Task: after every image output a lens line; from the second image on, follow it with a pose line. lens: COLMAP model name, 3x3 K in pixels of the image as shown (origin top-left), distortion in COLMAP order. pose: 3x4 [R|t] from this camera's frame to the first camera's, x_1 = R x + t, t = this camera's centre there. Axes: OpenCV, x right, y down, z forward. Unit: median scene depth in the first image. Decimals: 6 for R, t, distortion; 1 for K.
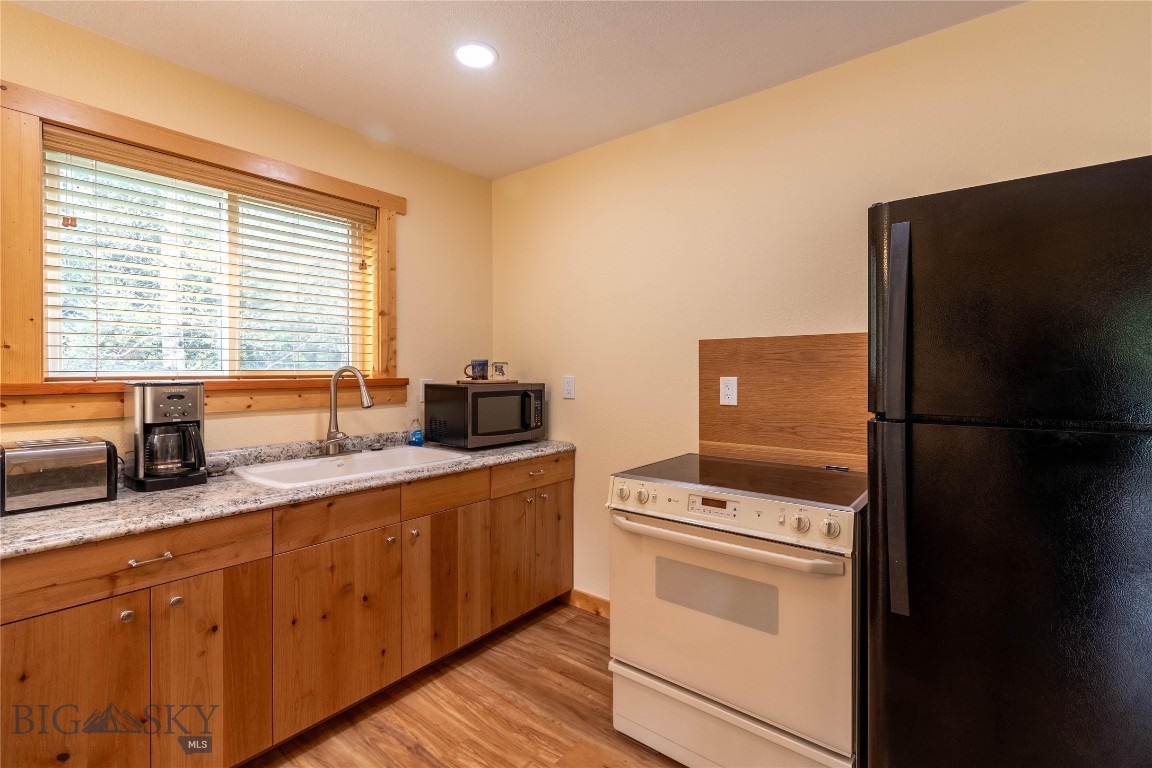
lens RADIAL K [[516.8, 0, 579.5], [0, 516.8, 374.5], [0, 0, 1]] dist [-0.001285, -0.000078]
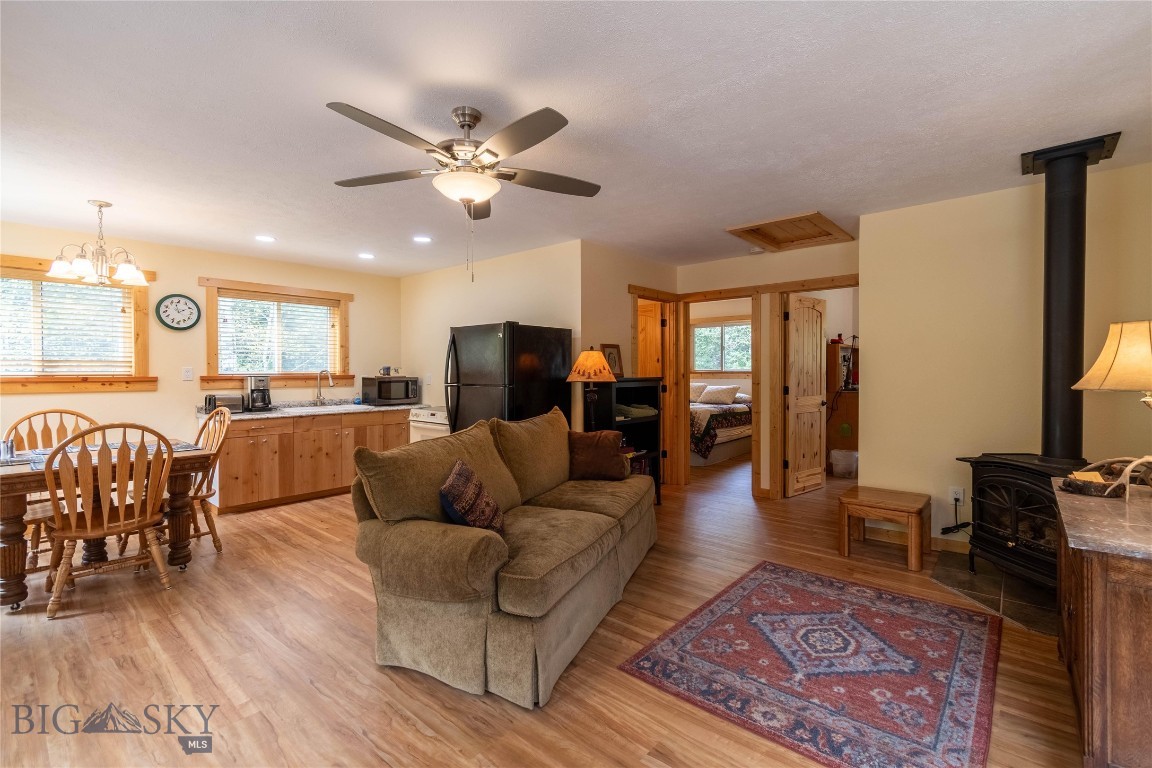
lens RADIAL K [[508.1, 0, 577.8], [0, 508.1, 378.8], [0, 0, 1]] dist [0.002474, -0.000743]
pose [[0.999228, 0.001496, -0.039252, 0.849447], [-0.001087, 0.999945, 0.010453, 0.000770], [0.039265, -0.010402, 0.999175, -1.367750]]
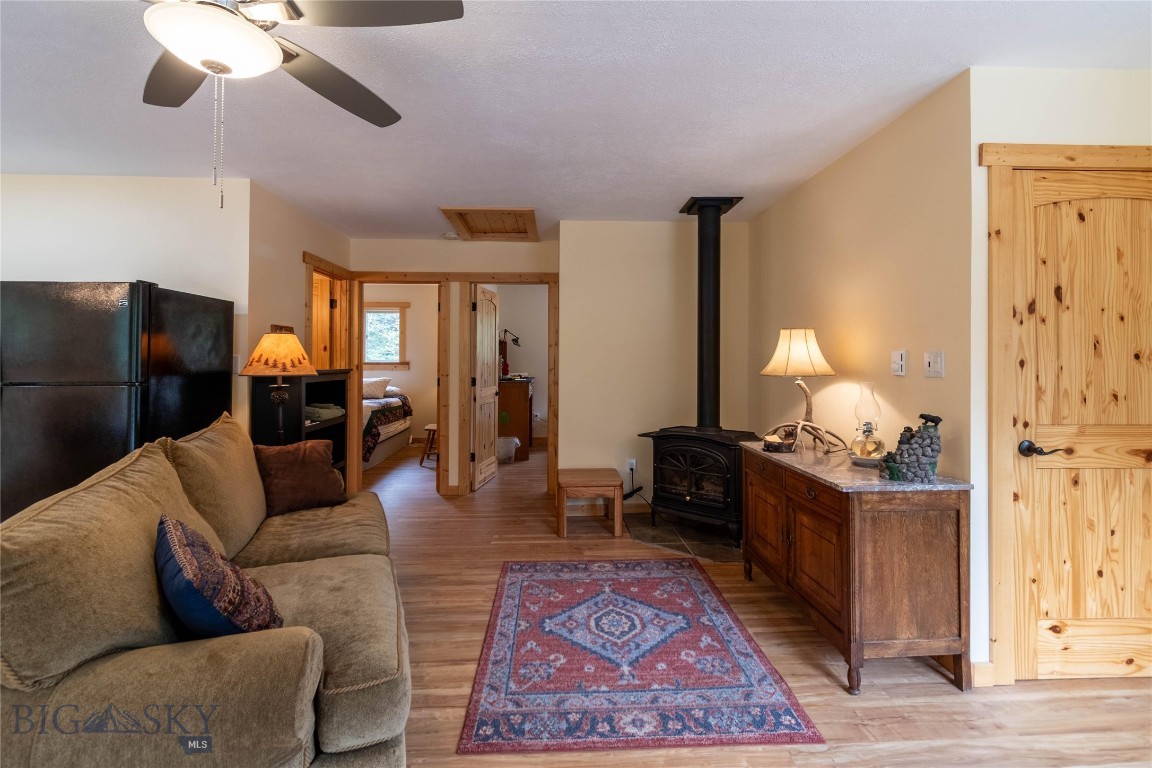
lens RADIAL K [[521.5, 0, 570.5], [0, 521.5, 355.3], [0, 0, 1]] dist [-0.001075, -0.000206]
pose [[0.756295, 0.013171, 0.654098, 0.518007], [-0.000860, 0.999816, -0.019137, 0.002131], [-0.654230, 0.013911, 0.756168, -1.089965]]
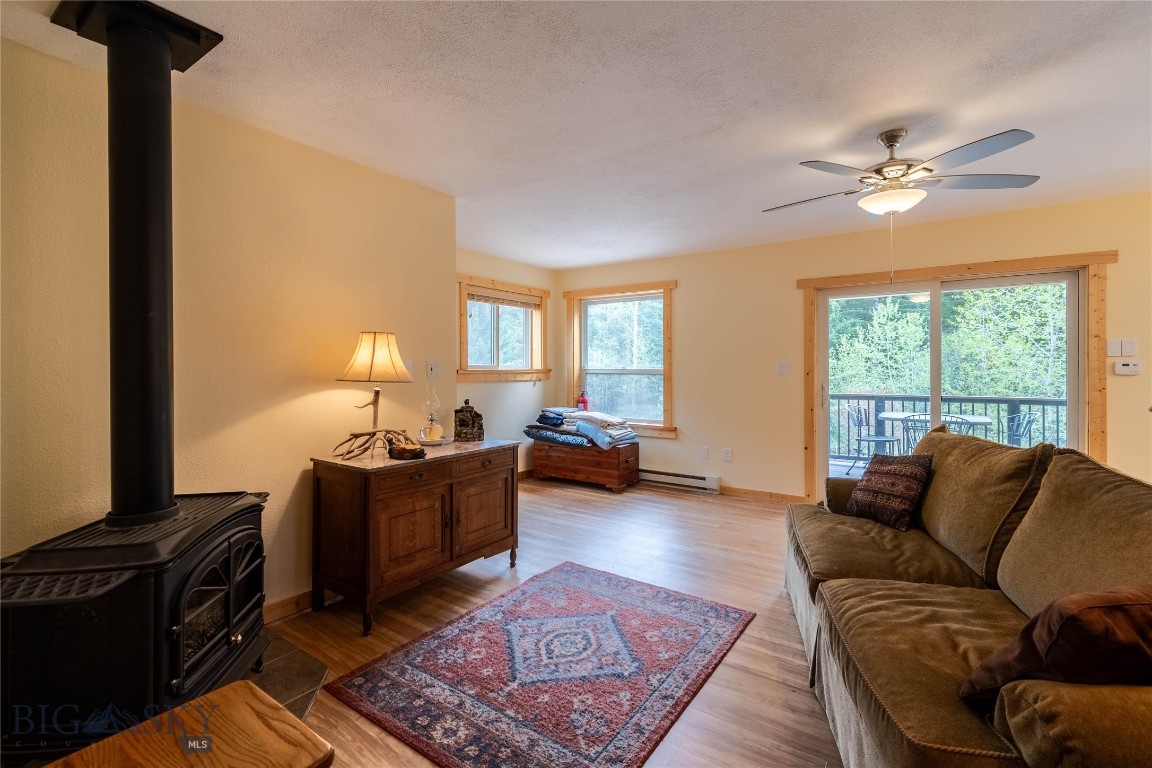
lens RADIAL K [[521.1, 0, 572.5], [0, 521.1, 366.0], [0, 0, 1]] dist [0.000394, -0.000234]
pose [[-0.998271, 0.008191, -0.058214, 1.364486], [0.007899, 0.999955, 0.005229, -0.016381], [0.058254, 0.004760, -0.998290, 0.729235]]
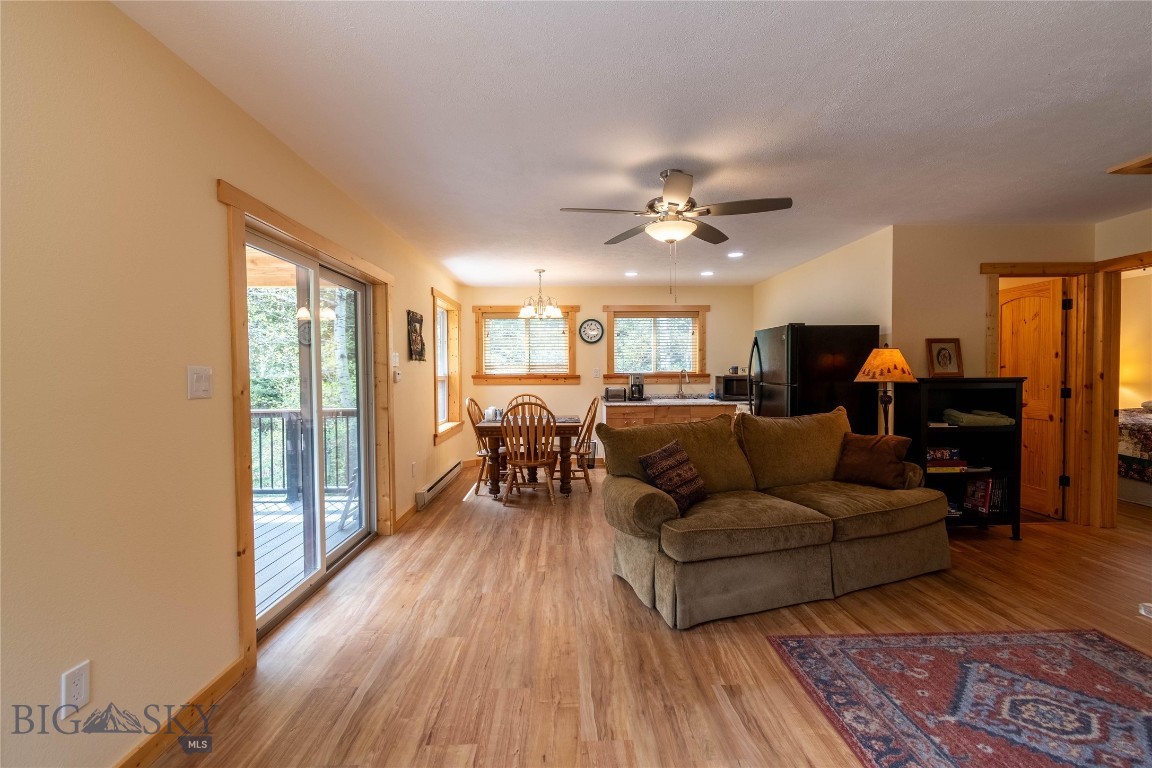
lens RADIAL K [[509.8, 0, 581.6], [0, 509.8, 385.8], [0, 0, 1]] dist [-0.002011, 0.000276]
pose [[0.649185, 0.020758, -0.760347, 1.439024], [0.000884, 0.999606, 0.028045, -0.005240], [0.760630, -0.018879, 0.648911, -1.399582]]
